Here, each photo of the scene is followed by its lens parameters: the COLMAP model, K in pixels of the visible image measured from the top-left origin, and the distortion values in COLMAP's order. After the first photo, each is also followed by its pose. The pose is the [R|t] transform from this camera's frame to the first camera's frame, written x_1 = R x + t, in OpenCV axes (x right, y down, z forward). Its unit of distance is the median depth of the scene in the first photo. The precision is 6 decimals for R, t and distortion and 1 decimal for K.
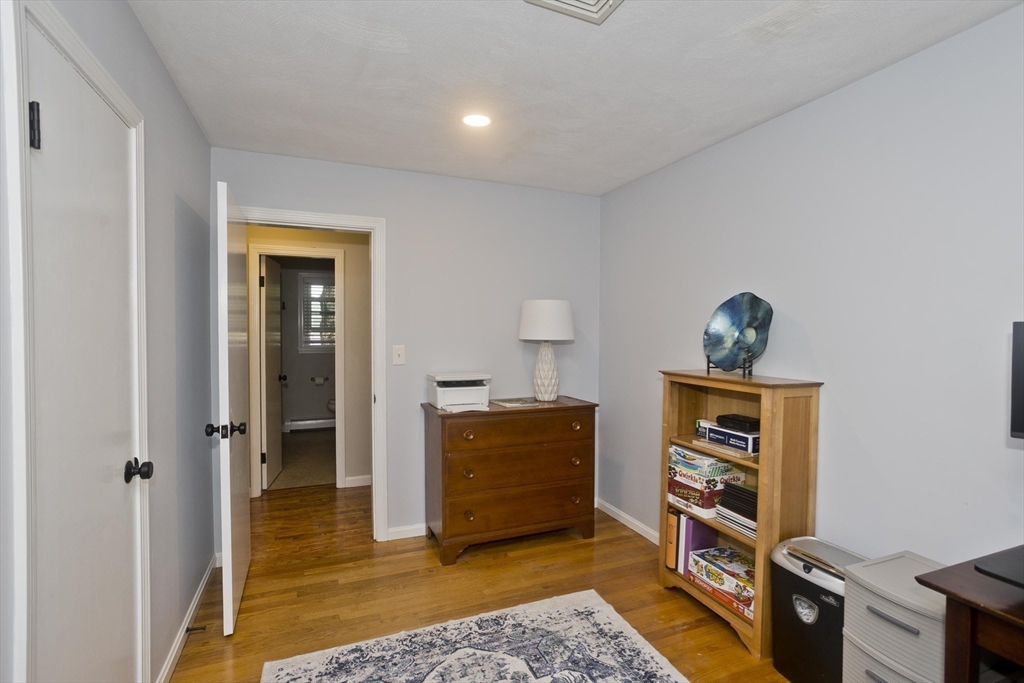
lens RADIAL K [[505.9, 0, 512.7], [0, 505.9, 340.6], [0, 0, 1]] dist [-0.034101, 0.011813]
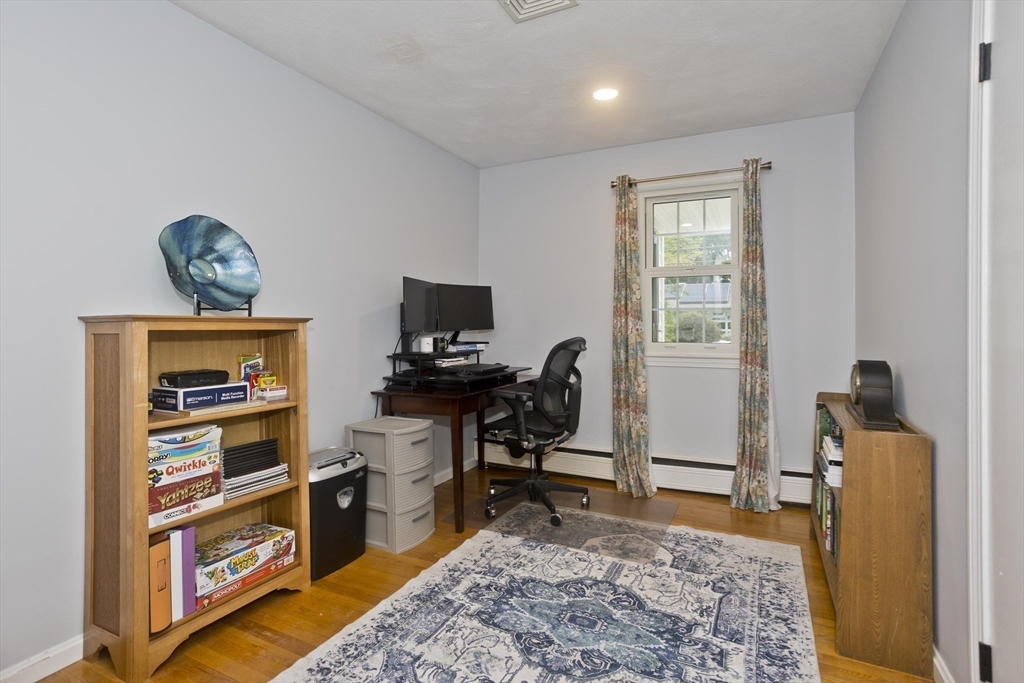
lens RADIAL K [[505.9, 0, 513.1], [0, 505.9, 336.2], [0, 0, 1]] dist [-0.034101, 0.011813]
pose [[-0.697186, -0.005570, 0.716868, -0.473184], [0.012528, 0.999722, 0.019951, 0.090152], [-0.716780, 0.022890, -0.696923, 1.222354]]
